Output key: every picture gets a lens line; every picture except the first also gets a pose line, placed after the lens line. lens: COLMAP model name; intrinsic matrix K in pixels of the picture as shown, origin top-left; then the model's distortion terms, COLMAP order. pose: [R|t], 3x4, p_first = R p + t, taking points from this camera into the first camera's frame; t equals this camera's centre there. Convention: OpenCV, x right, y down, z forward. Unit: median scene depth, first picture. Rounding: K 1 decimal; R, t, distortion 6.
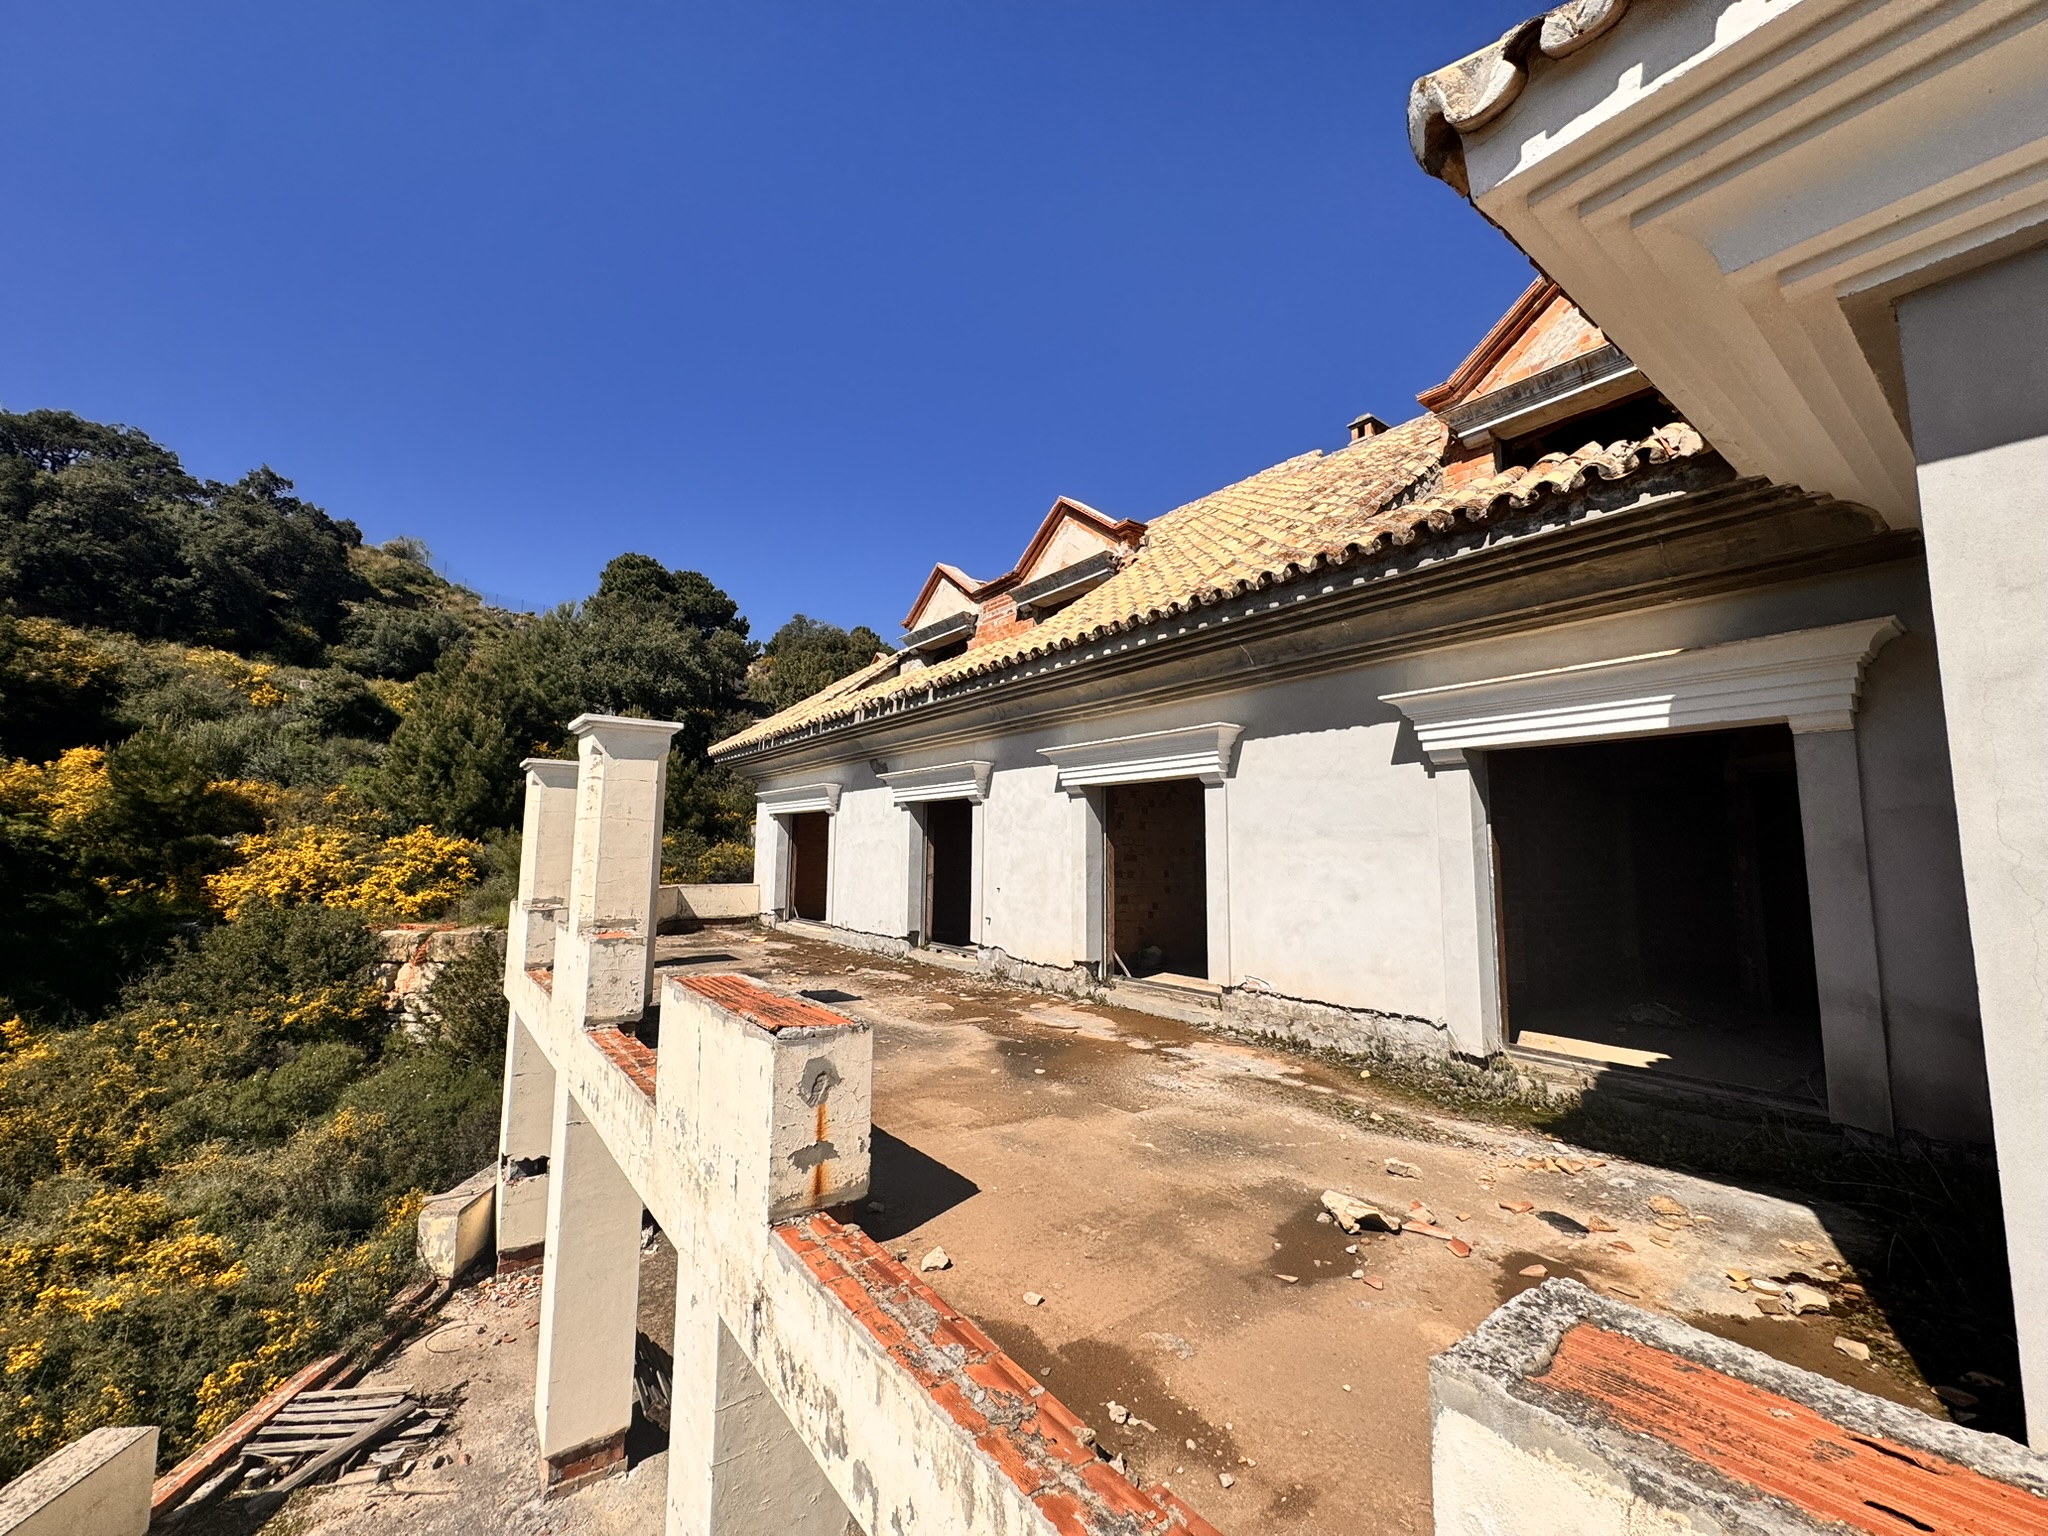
lens RADIAL K [[807.0, 0, 1022.4], [0, 807.0, 765.5], [0, 0, 1]] dist [-0.008328, 0.001001]
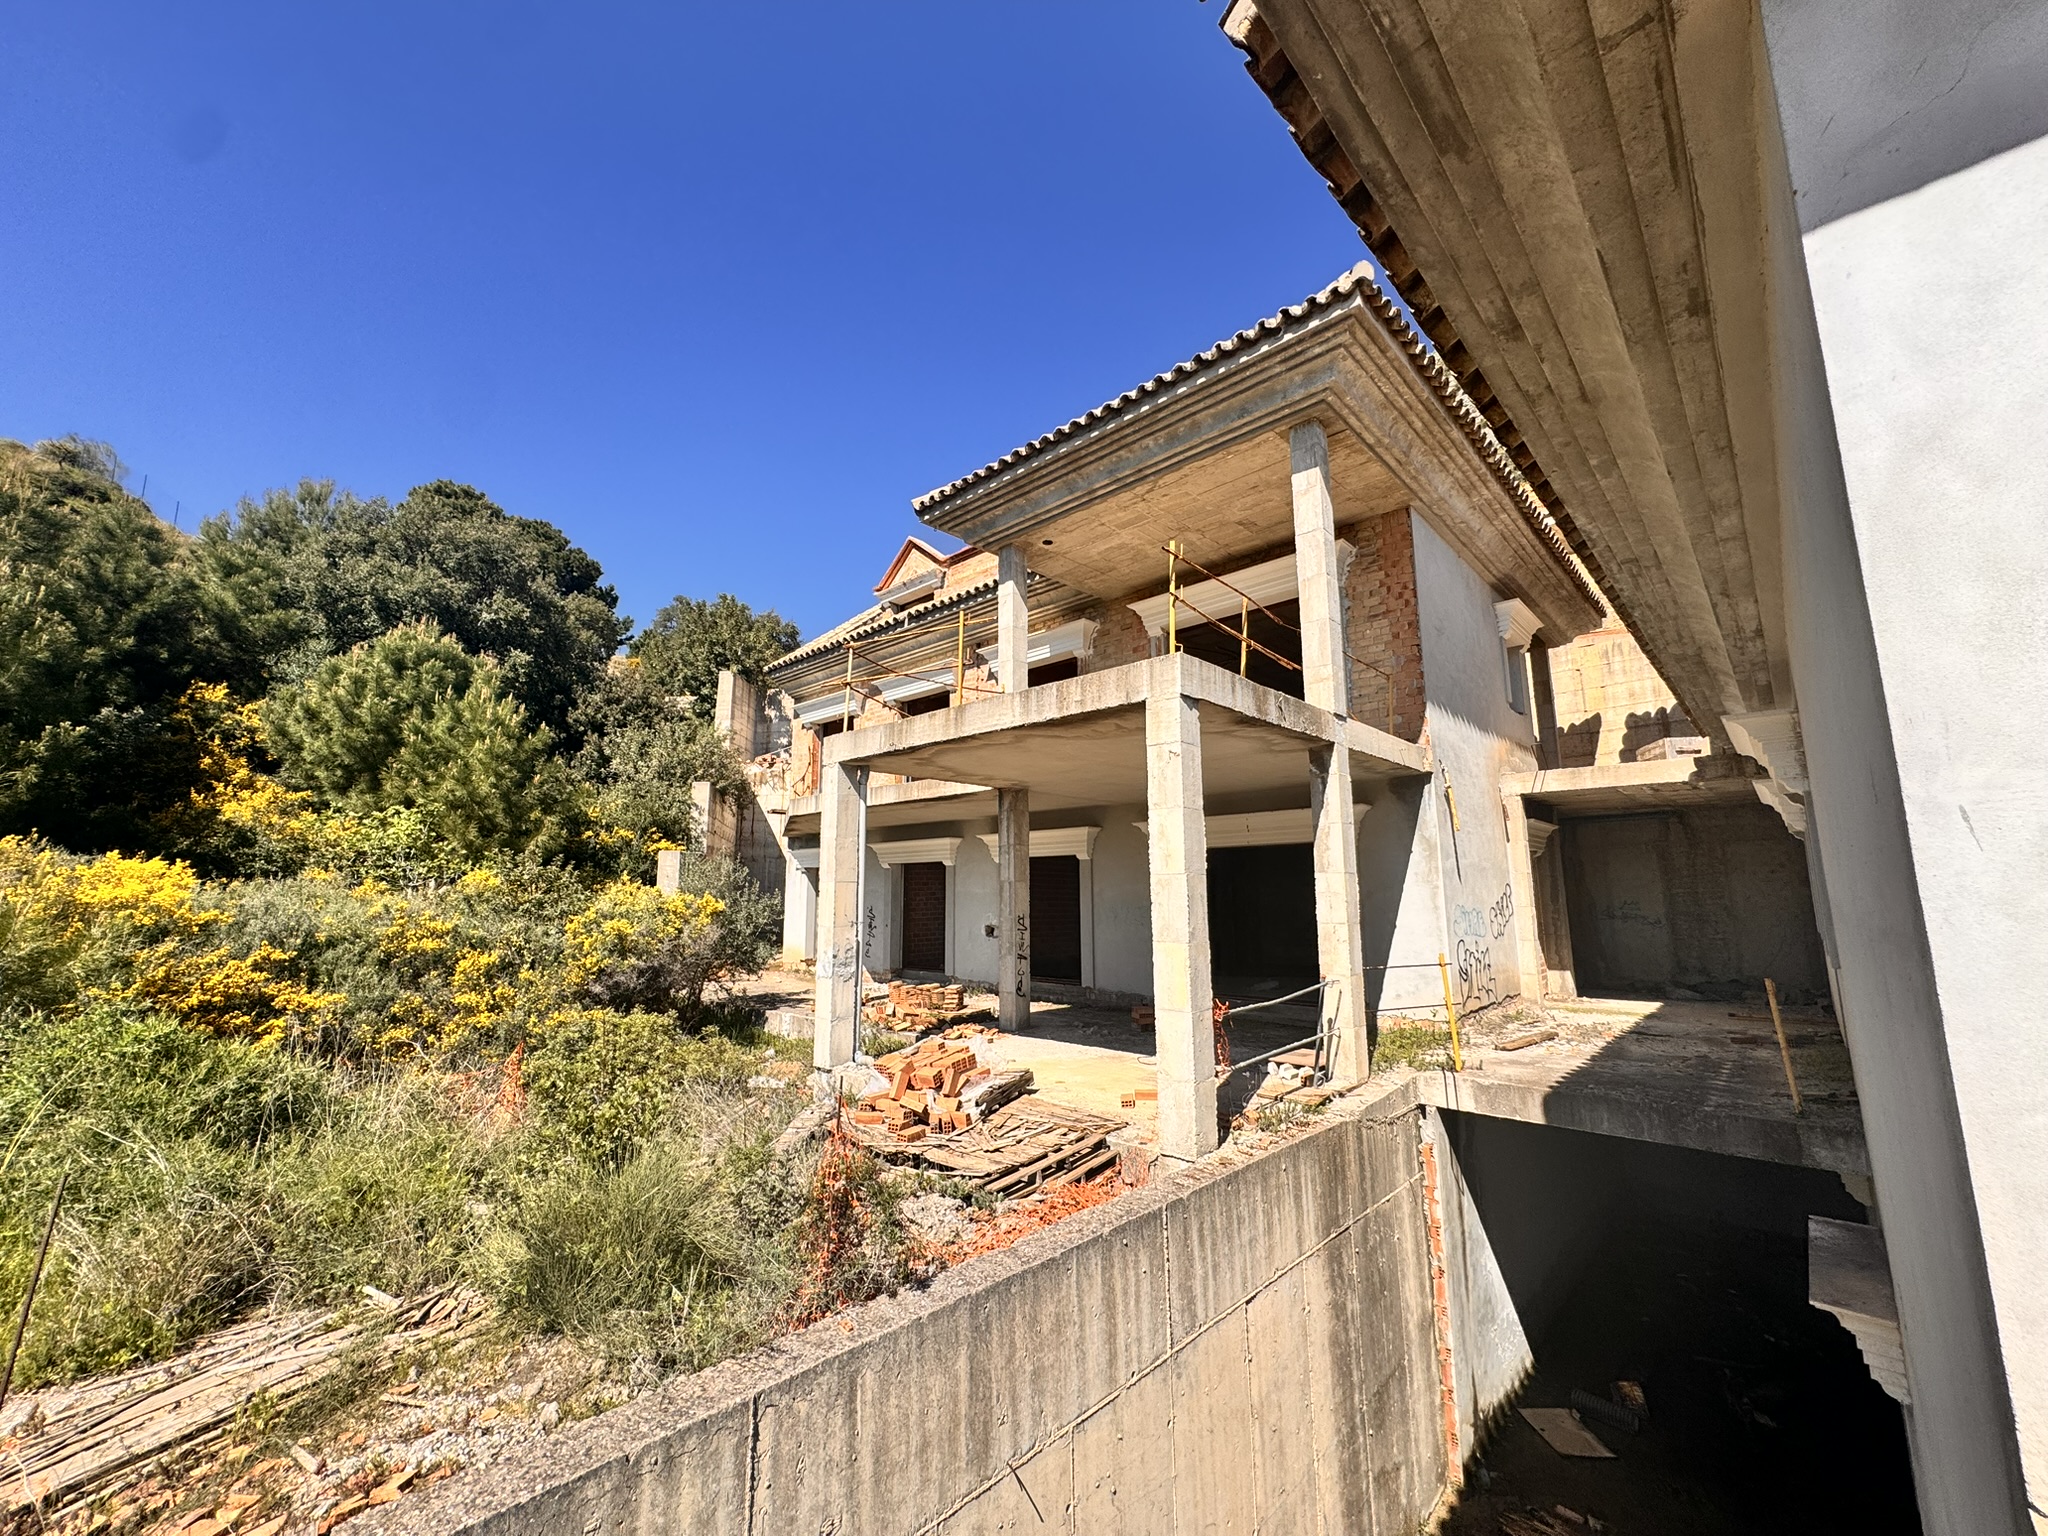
lens RADIAL K [[807.0, 0, 1021.8], [0, 807.0, 767.9], [0, 0, 1]] dist [-0.008328, 0.001001]
pose [[0.986653, 0.009068, 0.162583, -0.164539], [-0.001467, 0.998903, -0.046811, 0.039131], [-0.162829, 0.045948, 0.985584, 0.384477]]
